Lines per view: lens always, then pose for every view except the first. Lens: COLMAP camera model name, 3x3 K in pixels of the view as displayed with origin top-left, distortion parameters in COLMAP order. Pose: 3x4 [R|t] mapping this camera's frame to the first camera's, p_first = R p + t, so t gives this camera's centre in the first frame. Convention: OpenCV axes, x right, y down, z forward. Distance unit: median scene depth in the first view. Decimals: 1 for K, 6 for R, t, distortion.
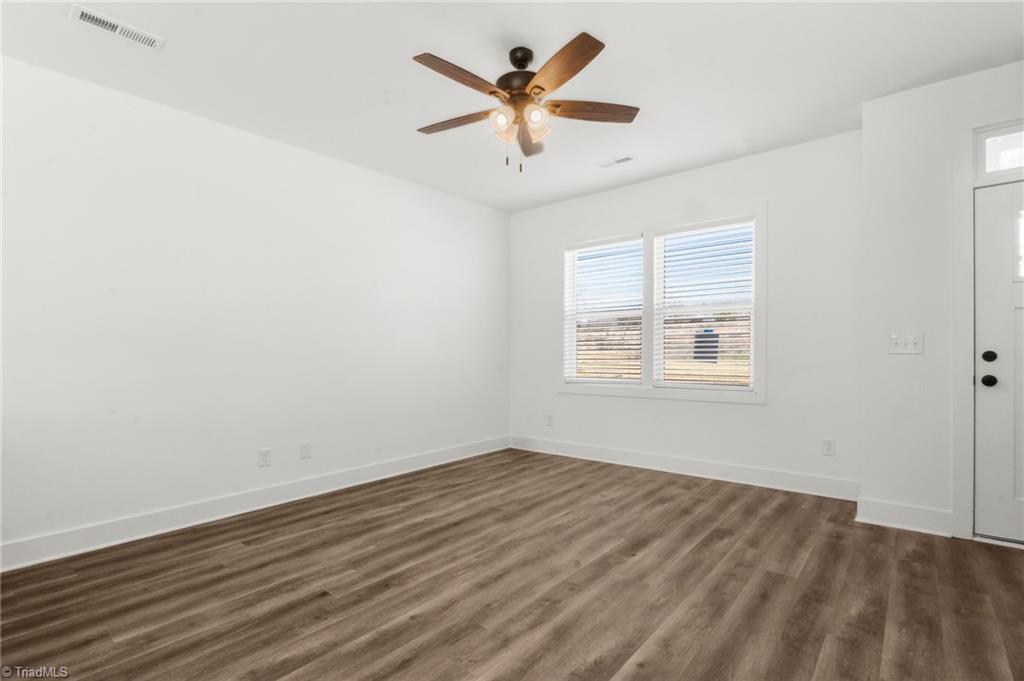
lens RADIAL K [[502.2, 0, 518.1], [0, 502.2, 348.3], [0, 0, 1]] dist [0.011390, -0.004915]
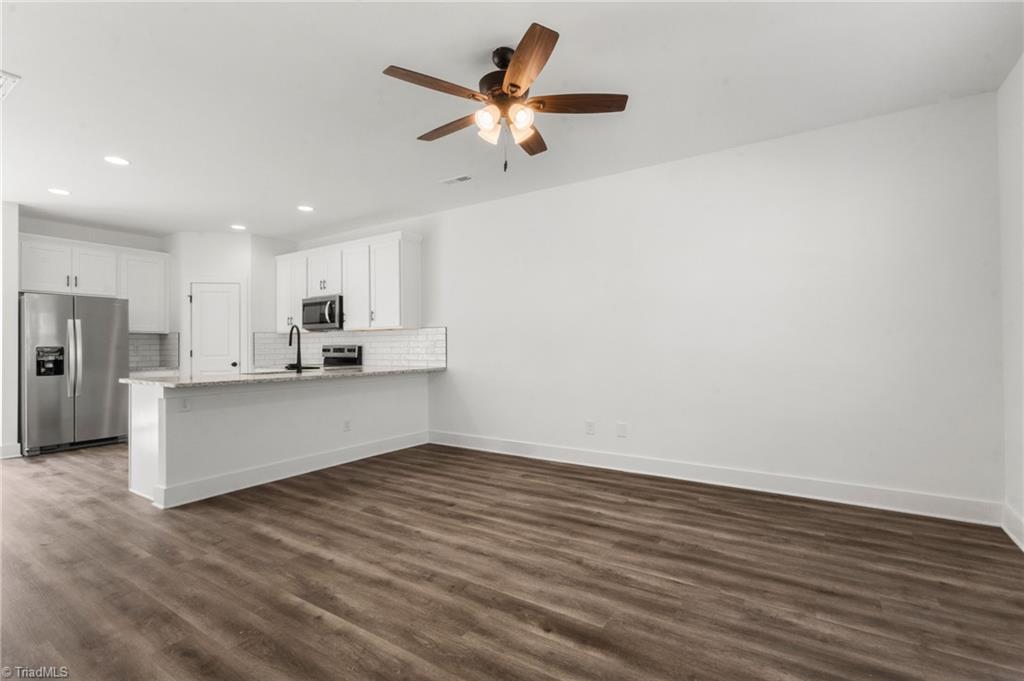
lens RADIAL K [[476.3, 0, 503.1], [0, 476.3, 342.8], [0, 0, 1]] dist [0.003452, 0.003033]
pose [[0.088193, 0.001335, -0.996103, 0.960357], [0.004210, 0.999990, 0.001713, -0.004475], [0.996095, -0.004345, 0.088186, 0.927831]]
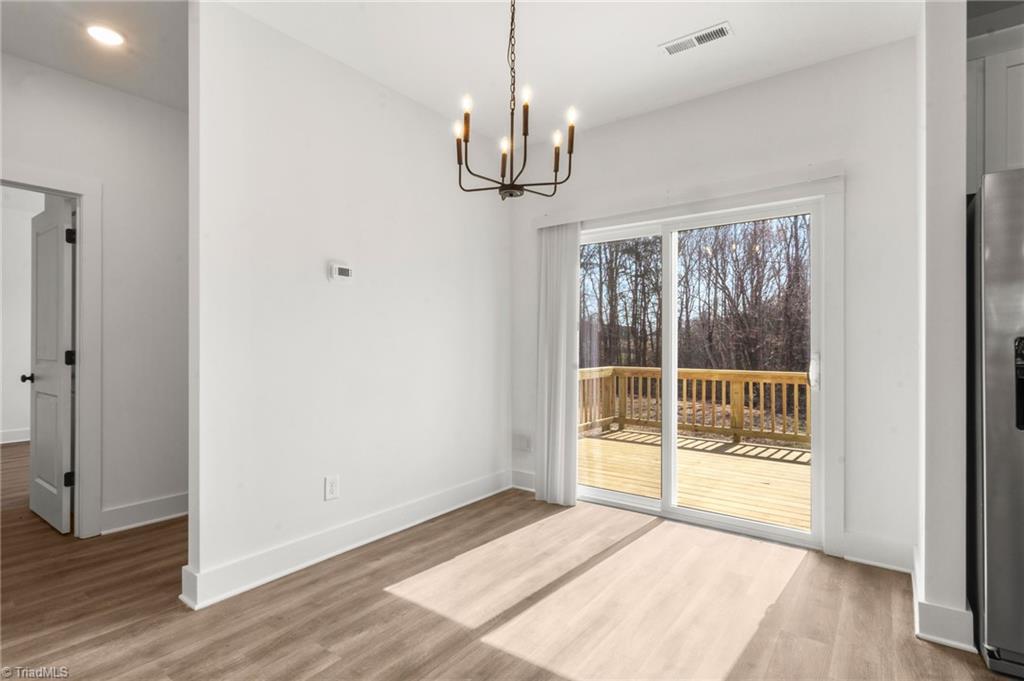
lens RADIAL K [[502.2, 0, 514.2], [0, 502.2, 340.8], [0, 0, 1]] dist [0.011390, -0.004915]
pose [[-0.998472, 0.005735, -0.054958, -0.497898], [0.005958, 0.999975, -0.003888, 0.011931], [0.054934, -0.004210, -0.998481, -0.199458]]
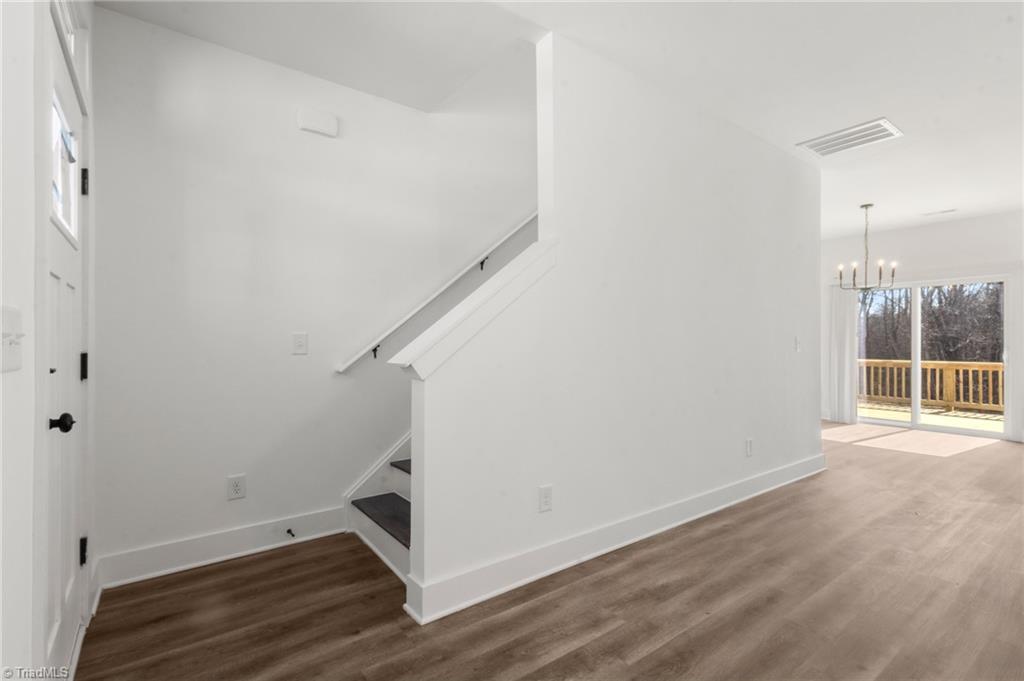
lens RADIAL K [[476.3, 0, 521.0], [0, 476.3, 343.5], [0, 0, 1]] dist [0.003452, 0.003033]
pose [[-0.972778, 0.010104, 0.231520, 0.460406], [0.010000, 0.999949, -0.001624, 0.000172], [-0.231525, 0.000735, -0.972829, 1.431220]]
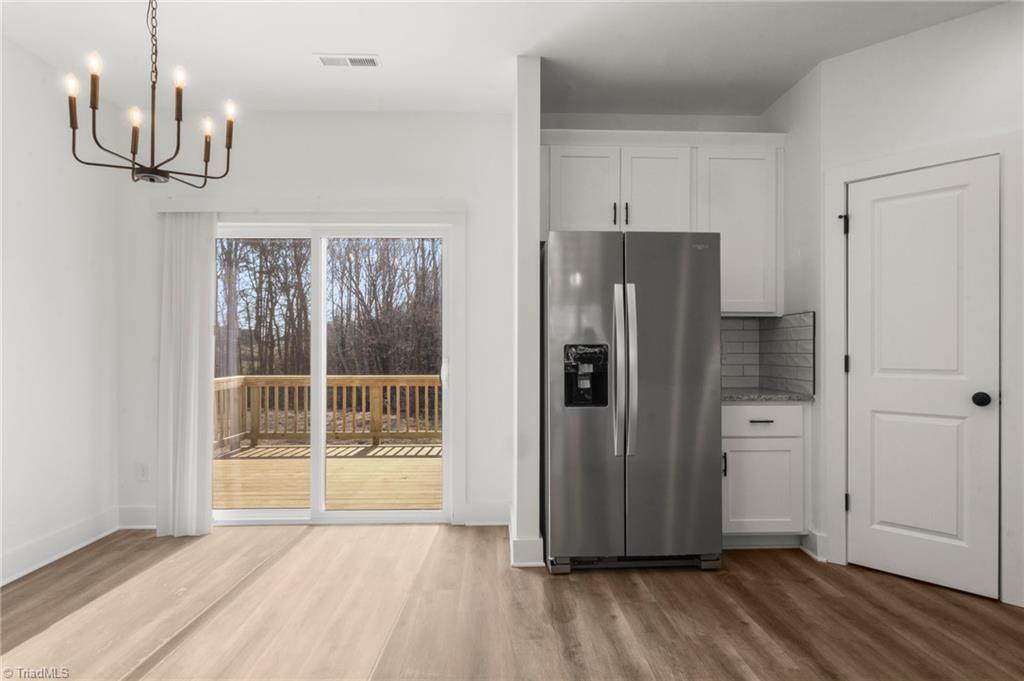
lens RADIAL K [[541.2, 0, 514.0], [0, 541.2, 350.3], [0, 0, 1]] dist [-0.012026, 0.003170]
pose [[-0.742925, 0.008791, -0.669317, -0.413115], [0.005408, 0.999960, 0.007132, 0.011032], [0.669353, 0.001678, -0.742943, -0.108751]]
